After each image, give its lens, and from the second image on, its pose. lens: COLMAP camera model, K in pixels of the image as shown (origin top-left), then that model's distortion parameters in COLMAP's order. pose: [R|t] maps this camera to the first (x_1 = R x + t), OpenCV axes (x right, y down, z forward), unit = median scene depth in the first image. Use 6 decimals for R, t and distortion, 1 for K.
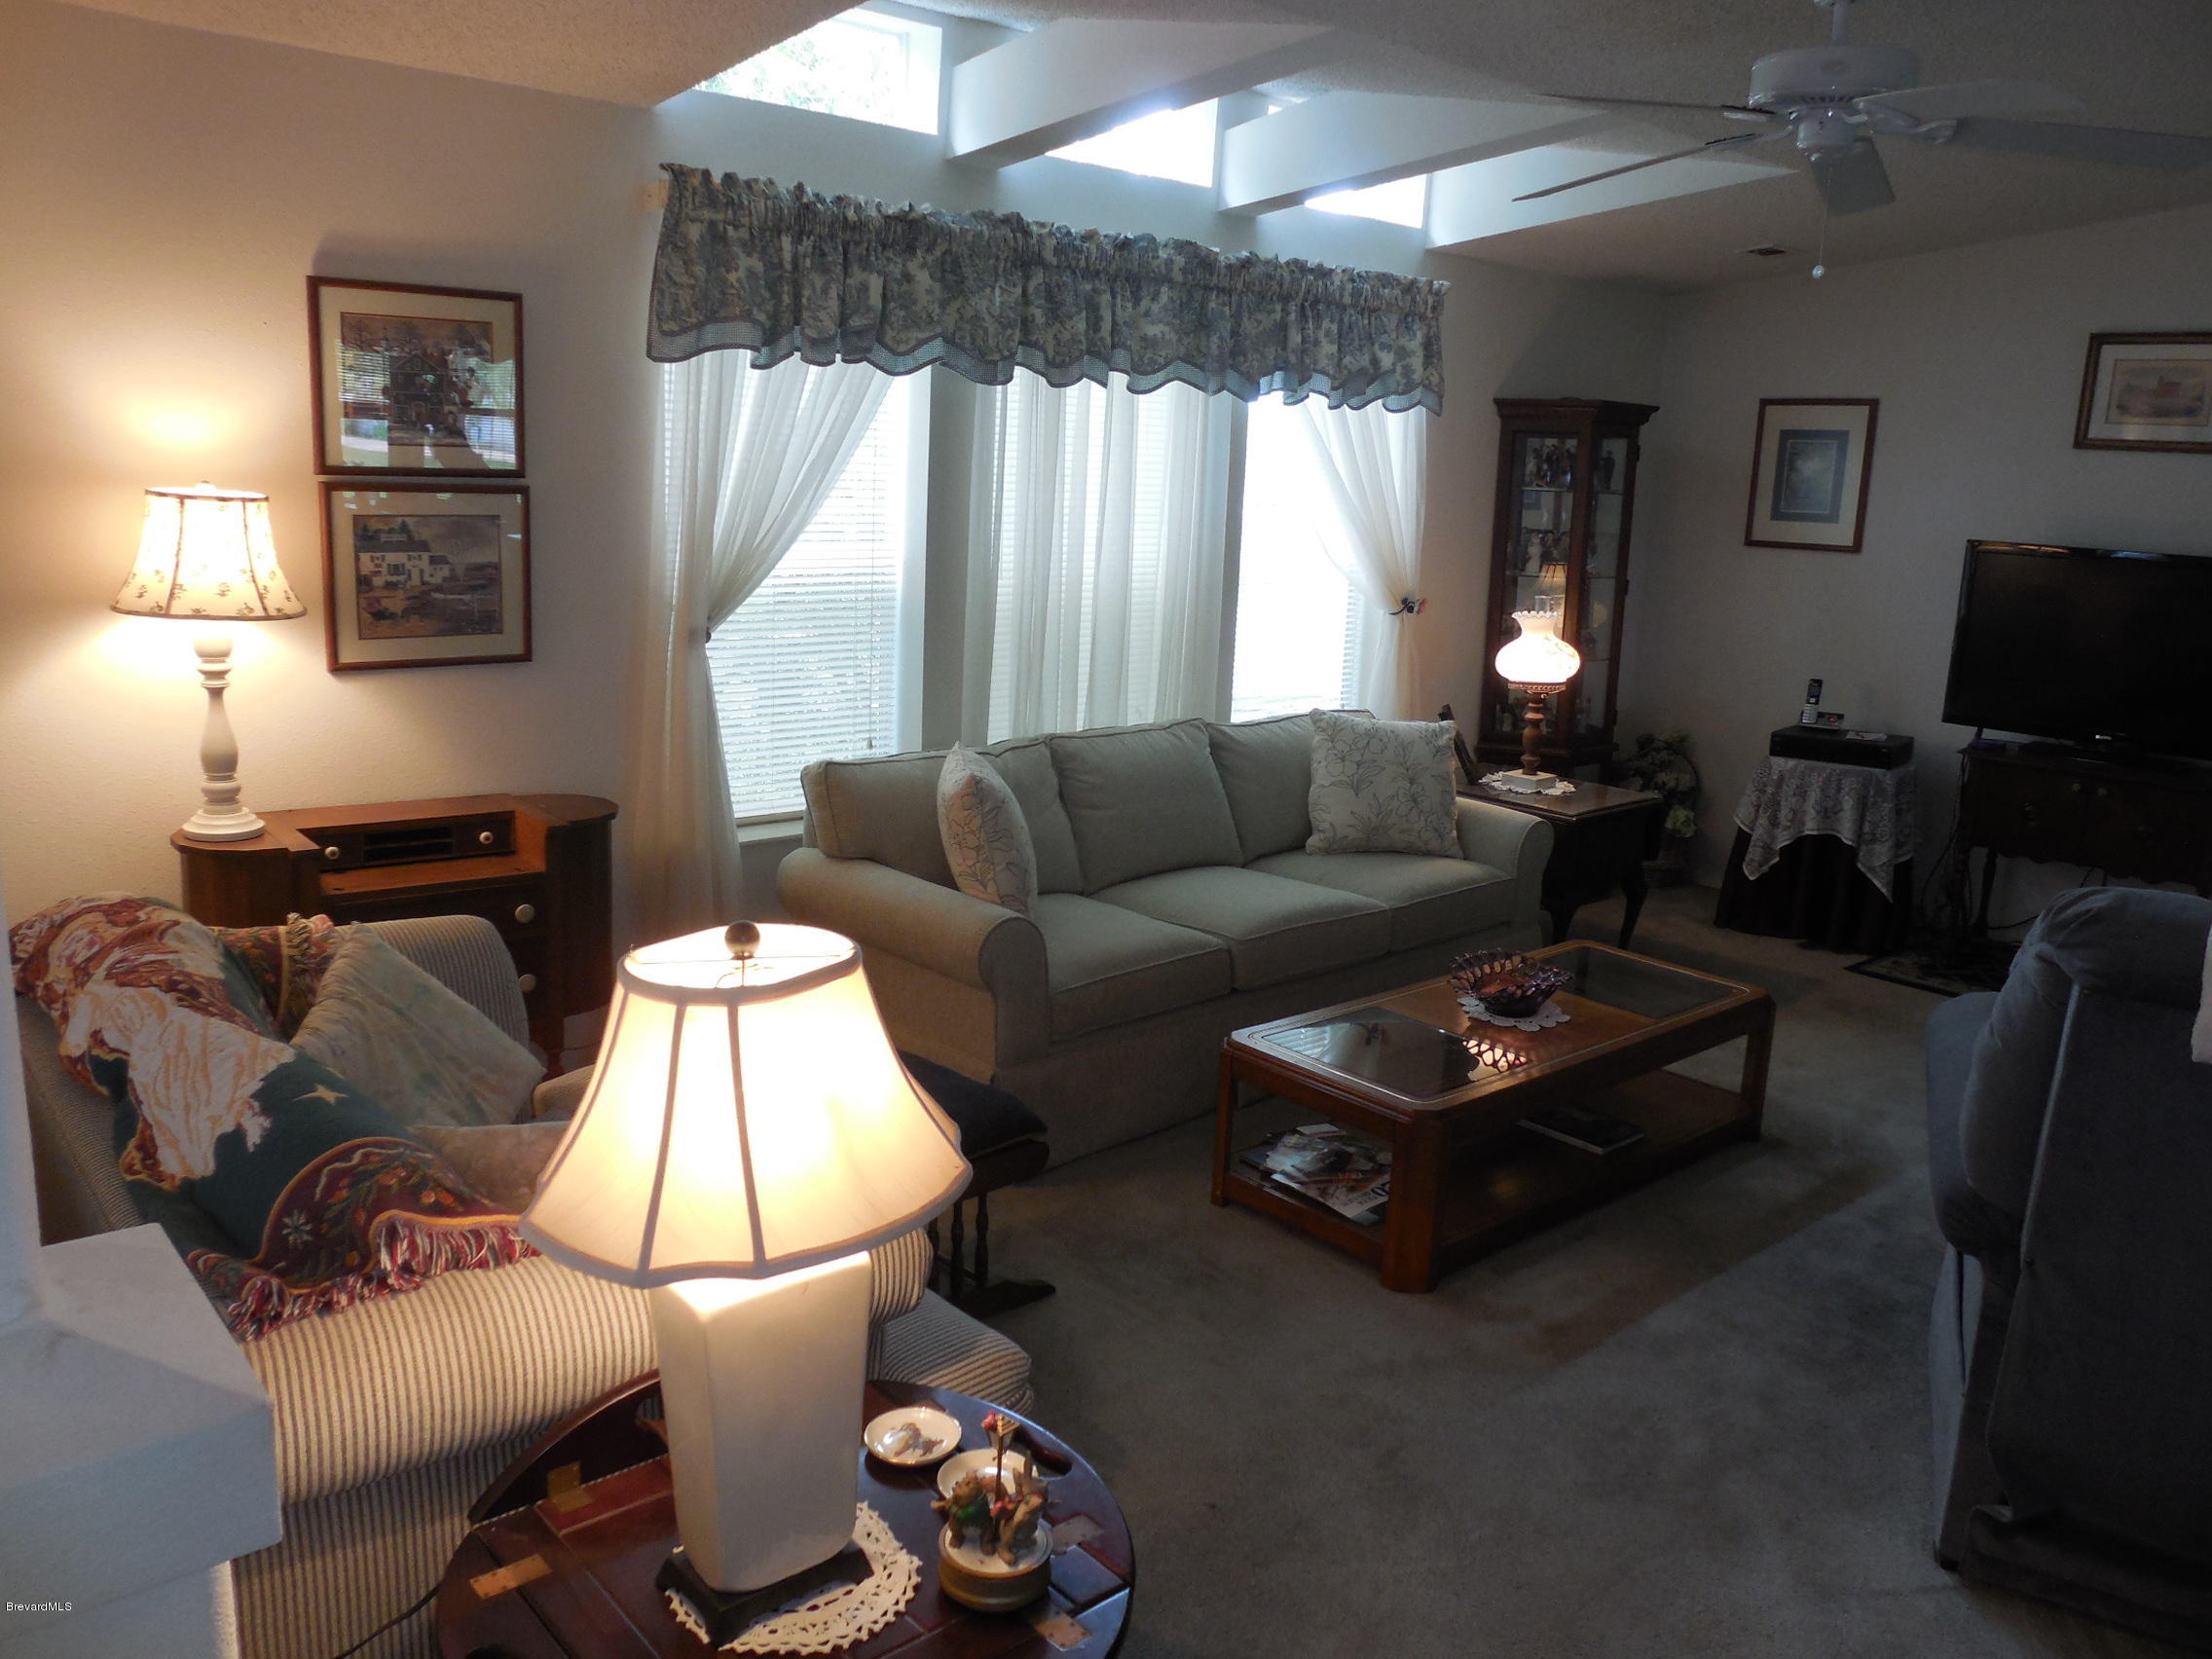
lens RADIAL K [[1708.6, 0, 1106.0], [0, 1708.6, 829.5], [0, 0, 1]] dist [-0.113798, 0.159939]
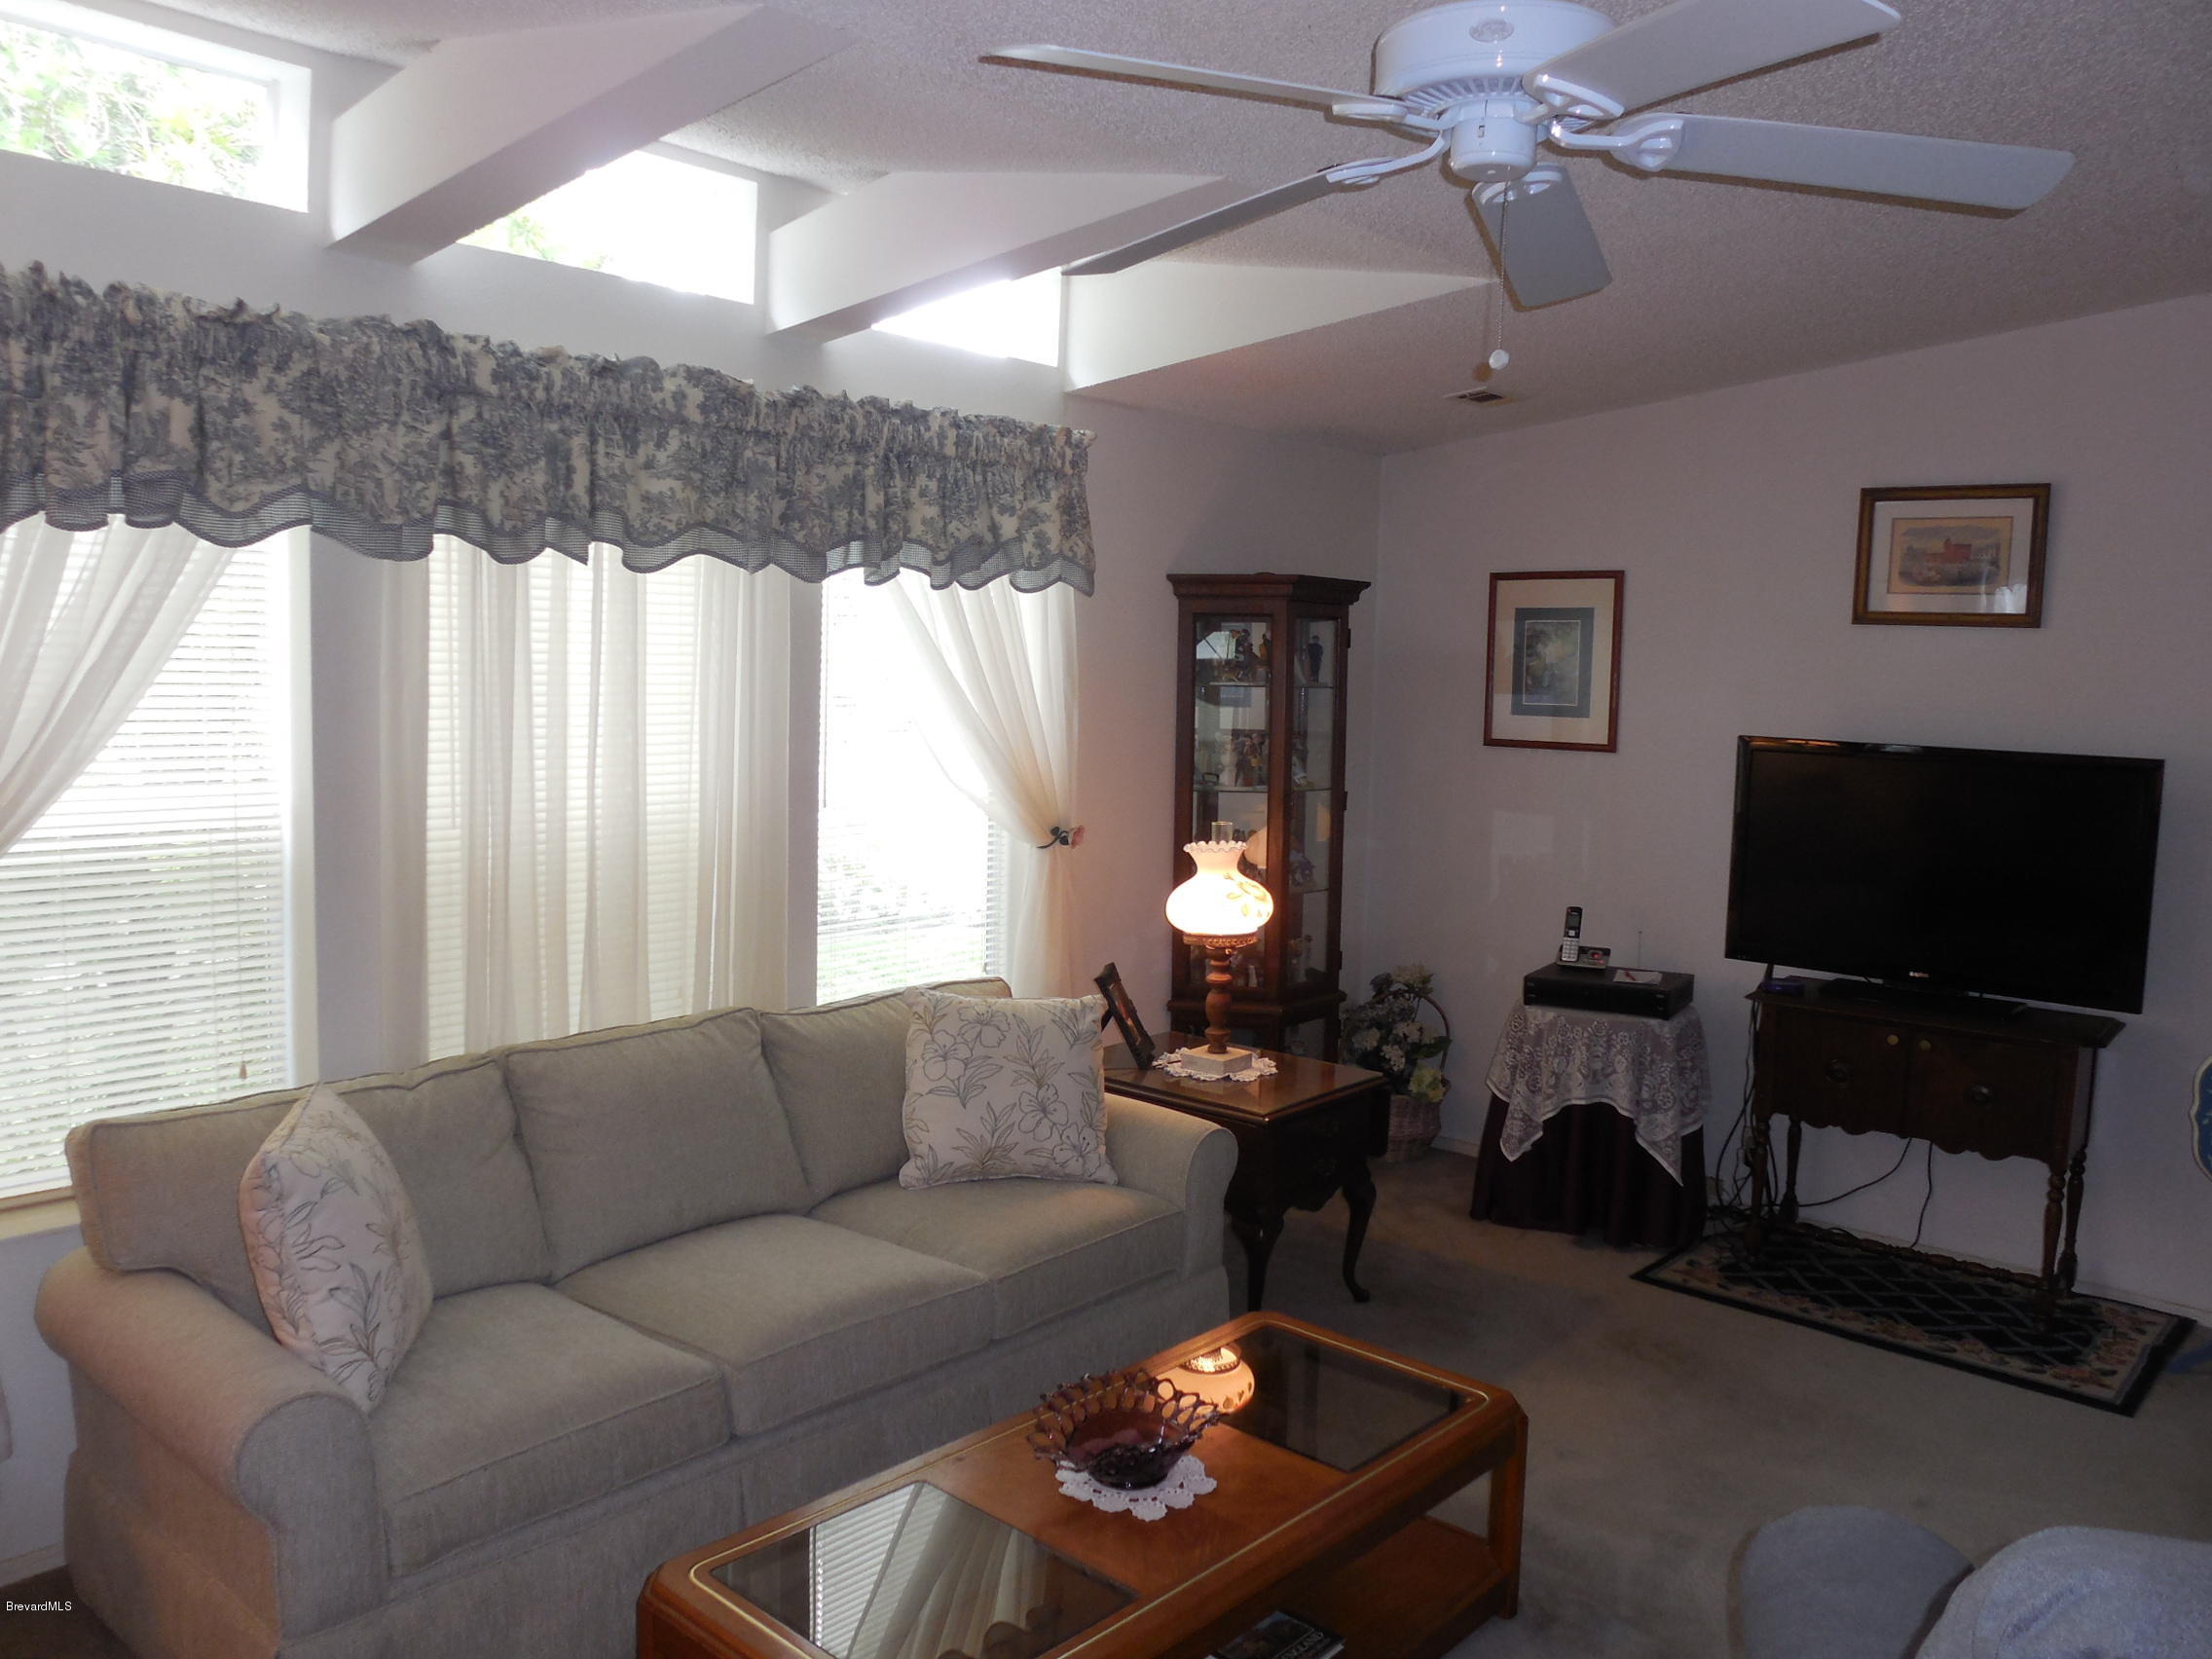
lens RADIAL K [[1723.5, 0, 1106.0], [0, 1723.5, 829.5], [0, 0, 1]] dist [-0.115166, 0.118419]
pose [[0.992771, -0.026760, 0.117001, 0.122630], [0.039983, 0.992884, -0.112174, -0.052123], [-0.113166, 0.116041, 0.986777, 0.247687]]
